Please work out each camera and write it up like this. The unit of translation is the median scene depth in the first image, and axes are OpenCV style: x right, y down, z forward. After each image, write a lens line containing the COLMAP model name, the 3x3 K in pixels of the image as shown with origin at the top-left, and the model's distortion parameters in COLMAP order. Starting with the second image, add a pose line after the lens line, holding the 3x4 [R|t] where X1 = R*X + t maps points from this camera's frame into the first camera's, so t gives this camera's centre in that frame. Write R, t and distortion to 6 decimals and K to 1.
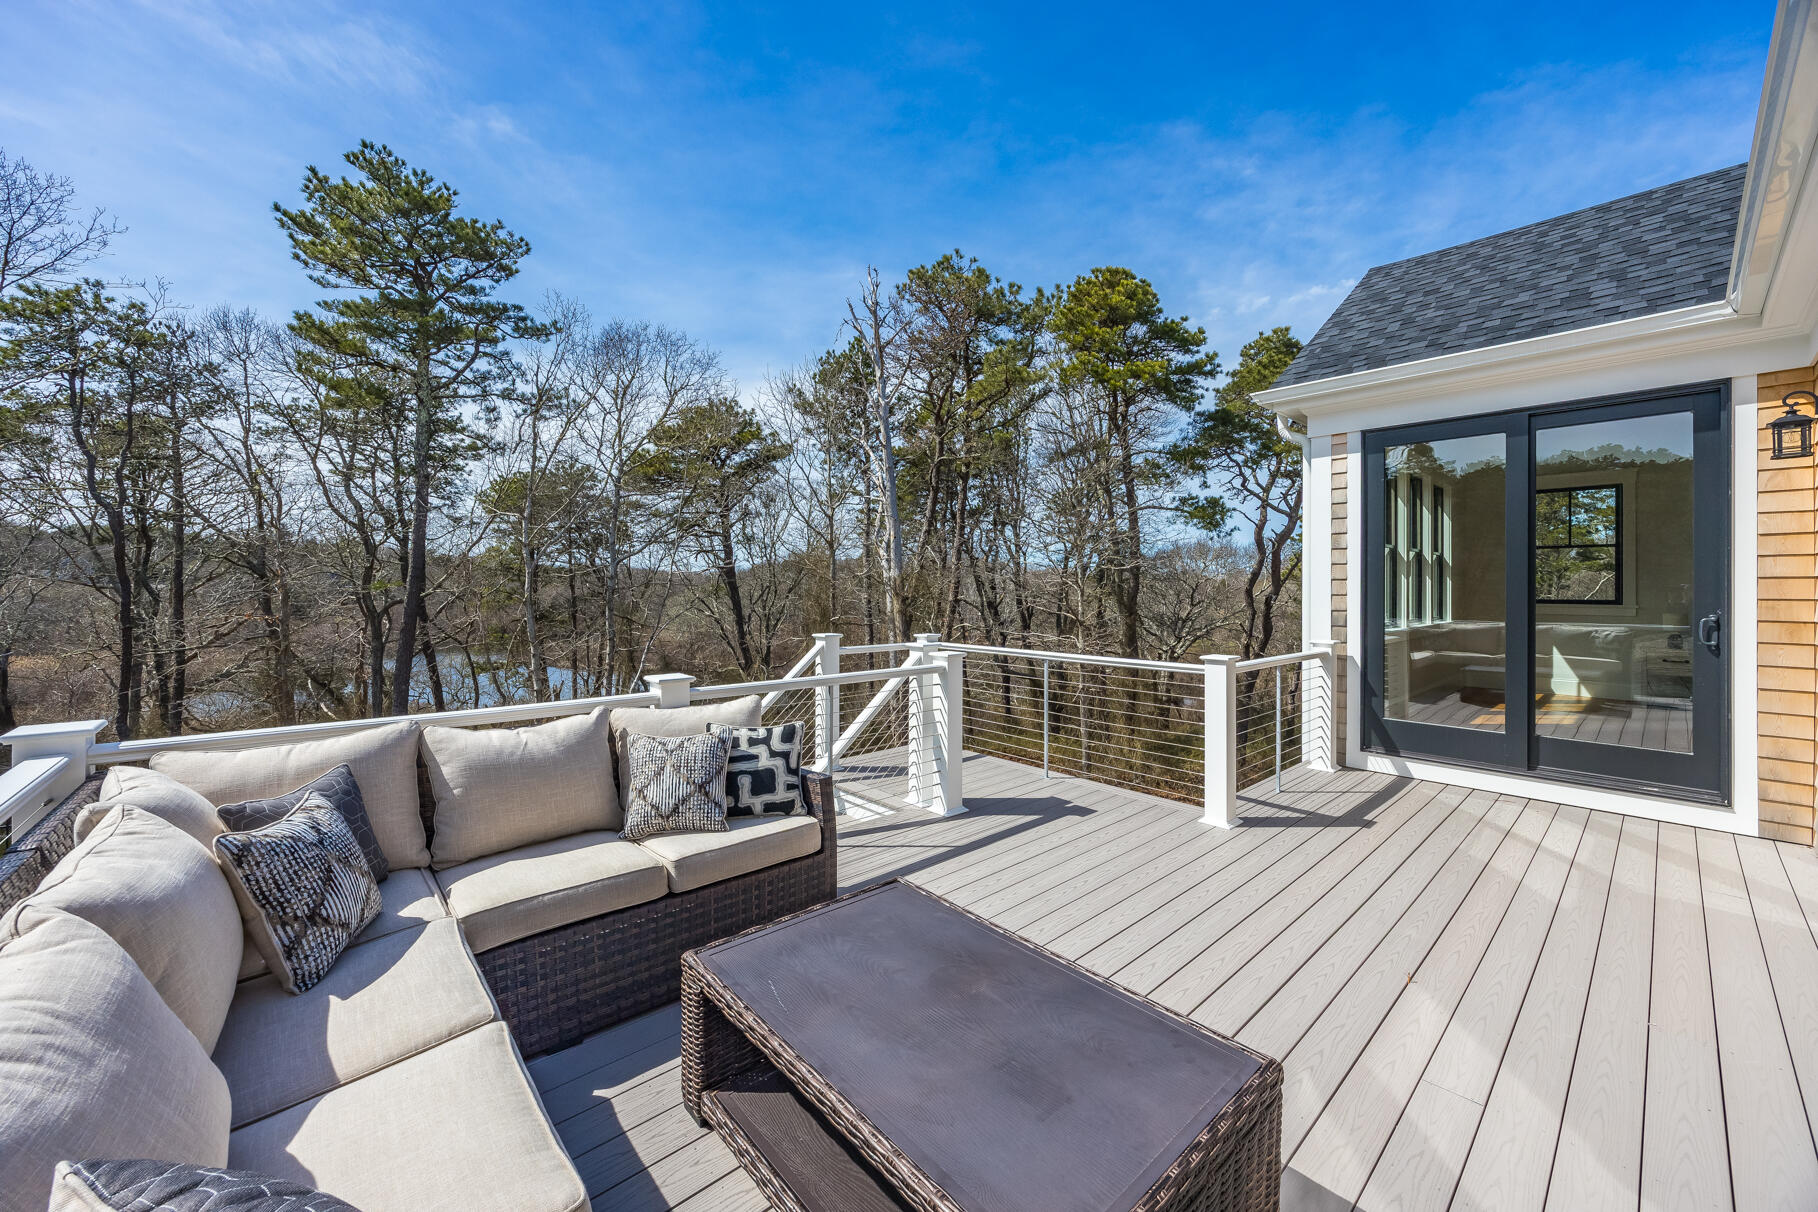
lens RADIAL K [[687.9, 0, 913.3], [0, 687.9, 594.7], [0, 0, 1]] dist [-0.001556, -0.000250]
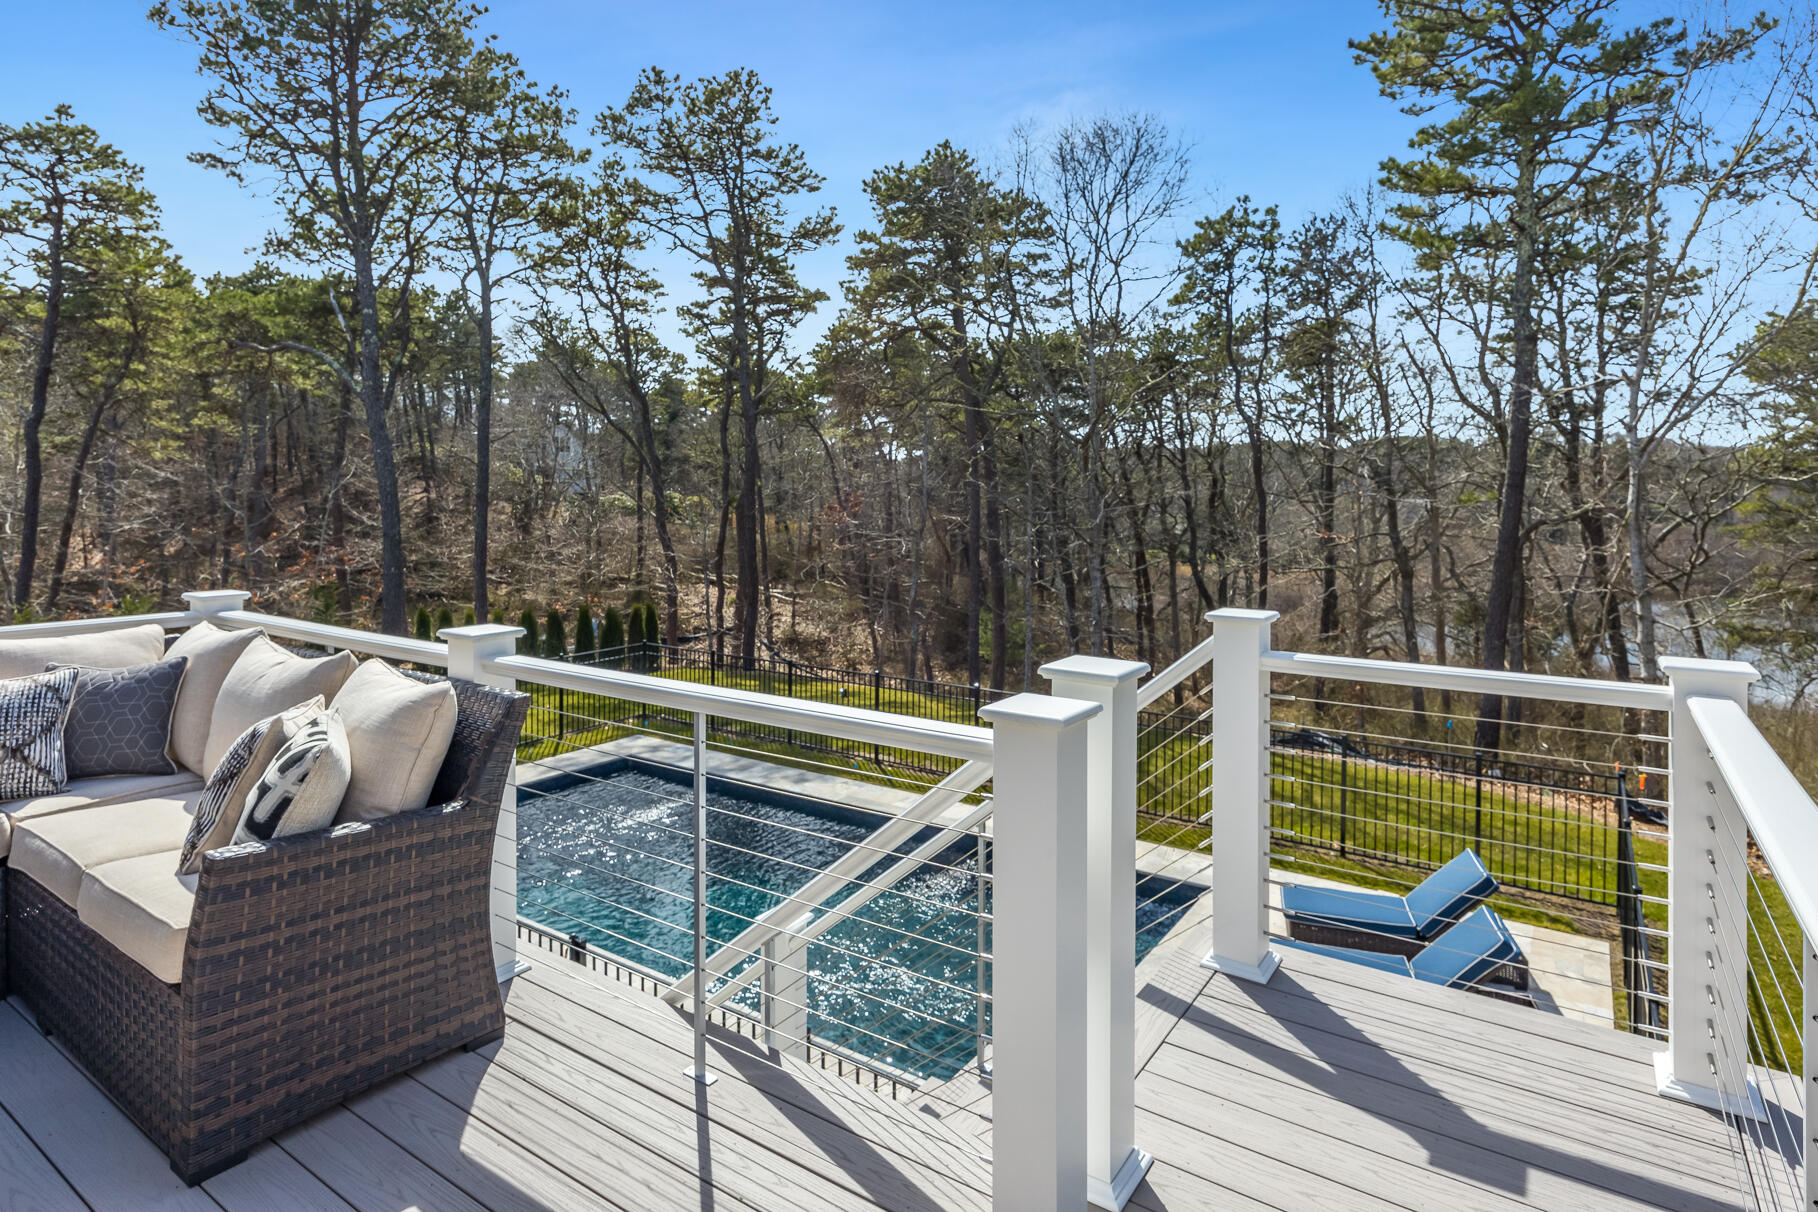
lens RADIAL K [[989.9, 0, 905.8], [0, 989.9, 511.8], [0, 0, 1]] dist [0.003161, 0.001137]
pose [[0.229016, 0.011512, -0.973355, 0.113105], [-0.013227, 0.999875, 0.008713, -0.001115], [0.973333, 0.010879, 0.229139, 0.191343]]
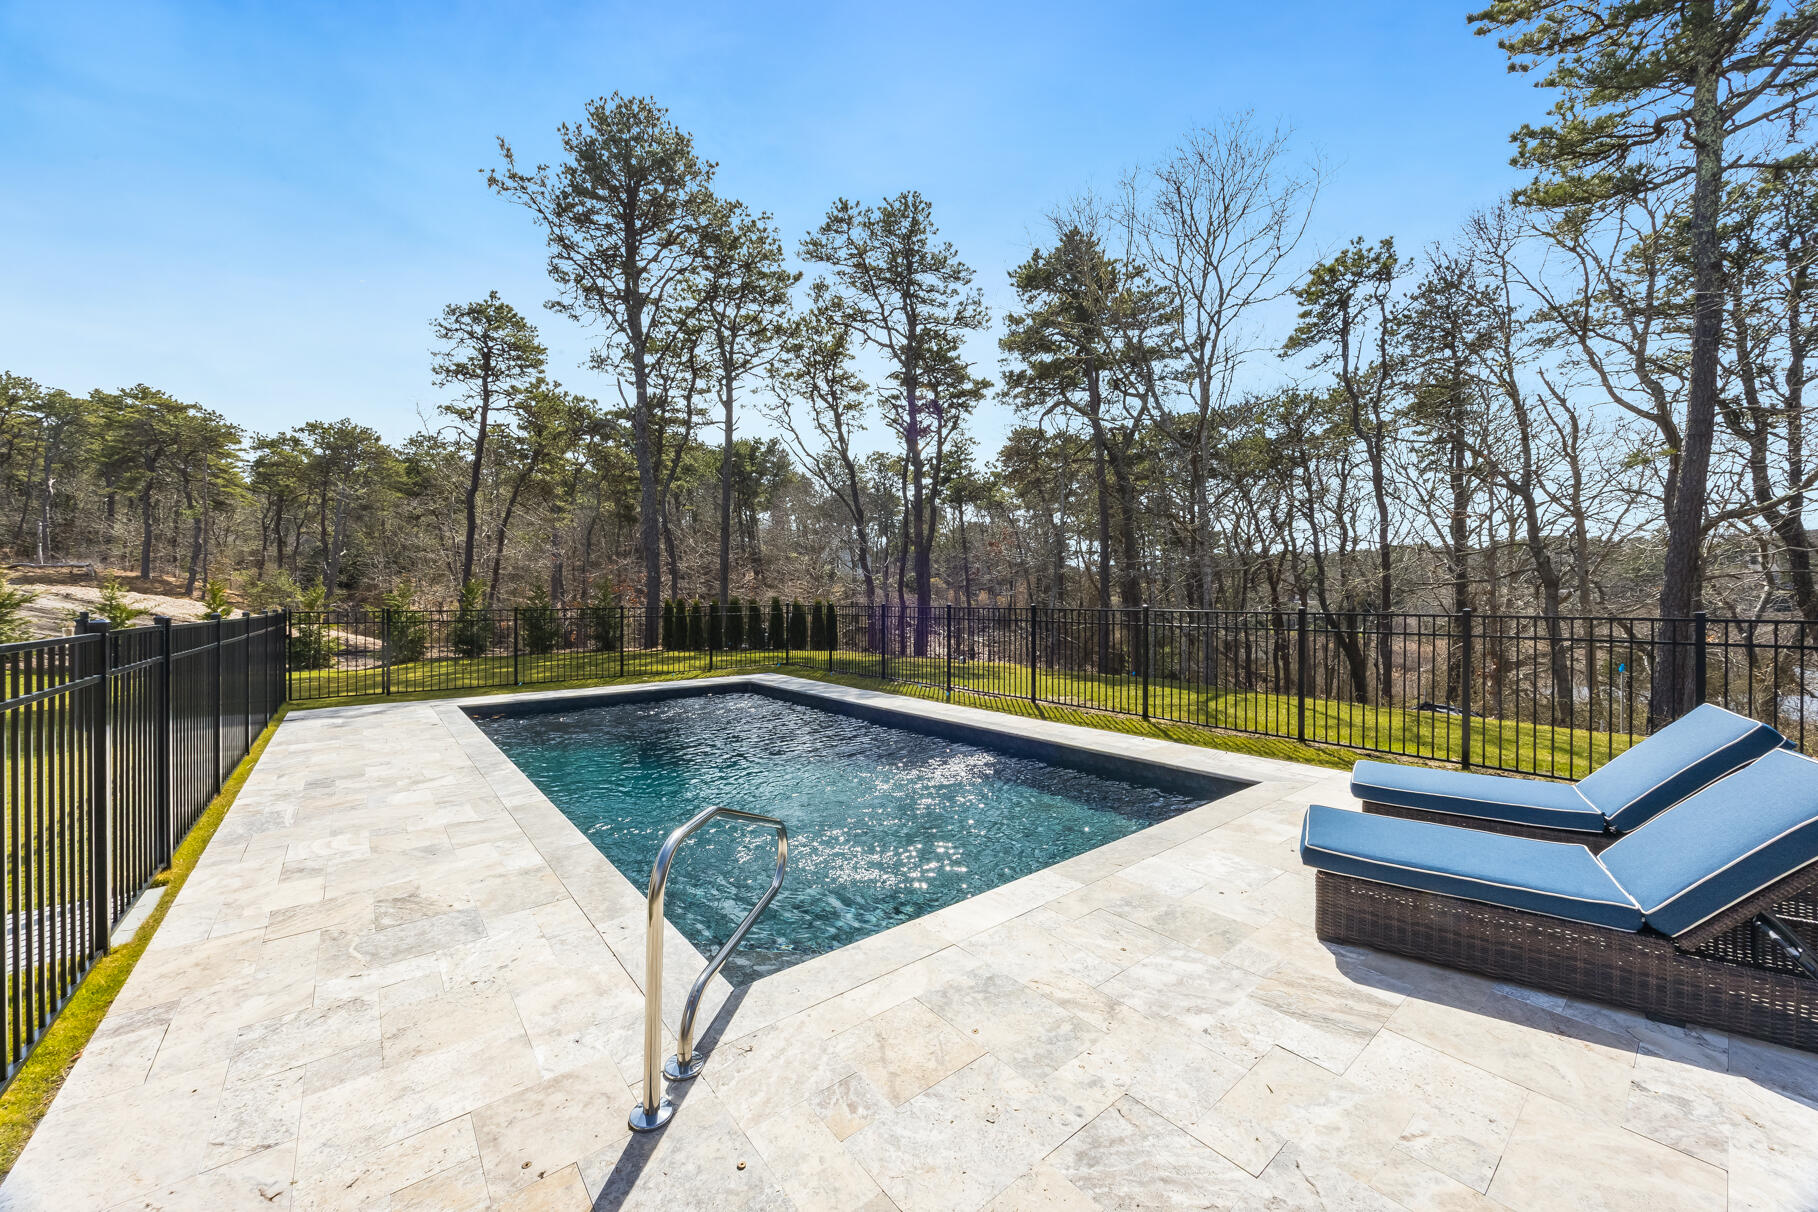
lens RADIAL K [[687.9, 0, 901.1], [0, 687.9, 596.6], [0, 0, 1]] dist [-0.001556, -0.000250]
pose [[-0.054082, -0.004095, -0.998528, -0.069136], [-0.007265, 0.999967, -0.003707, 0.127326], [0.998510, 0.007054, -0.054110, 0.339887]]
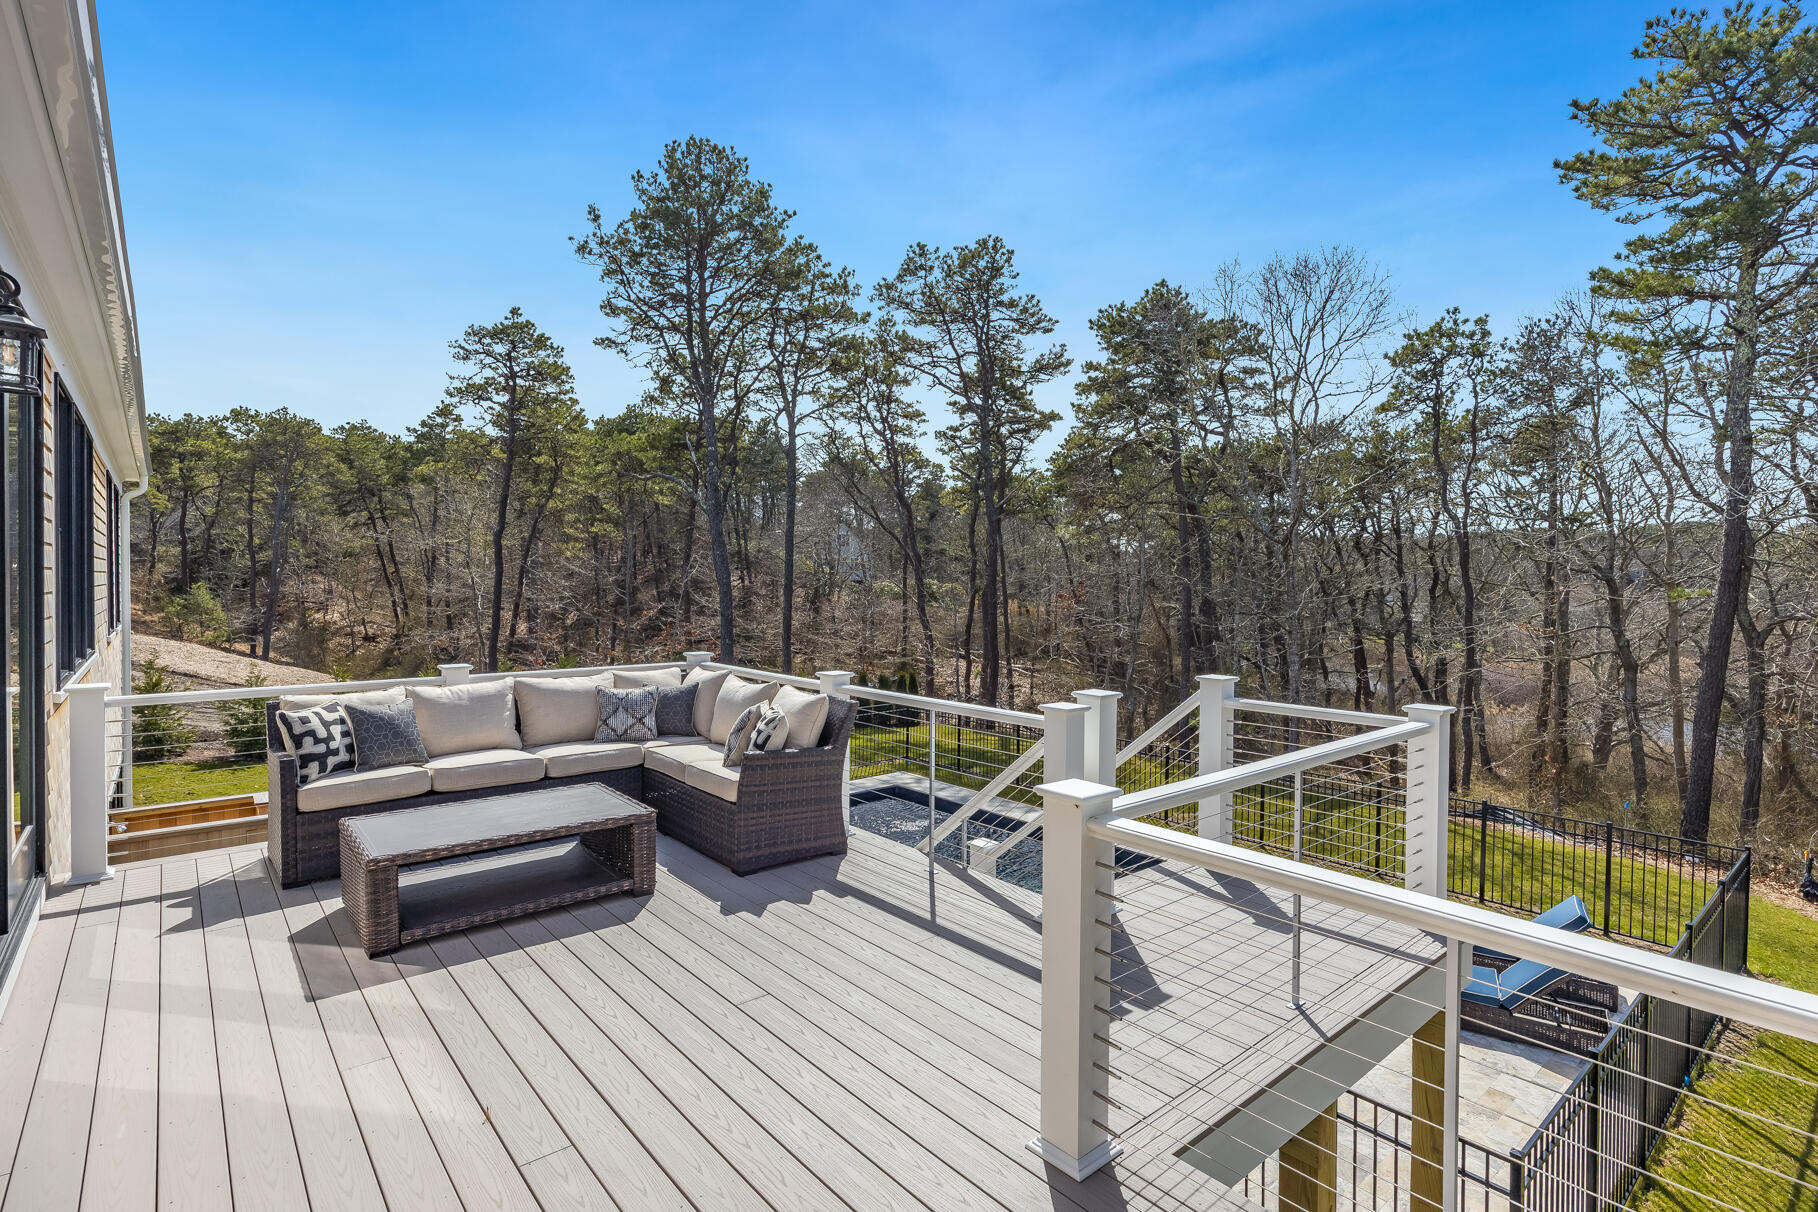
lens RADIAL K [[877.8, 0, 905.9], [0, 877.8, 602.8], [0, 0, 1]] dist [0.006656, 0.001231]
pose [[-0.029721, 0.020073, -0.999357, 0.221882], [-0.019098, 0.999604, 0.020646, -0.009018], [0.999376, 0.019699, -0.029326, 0.193802]]
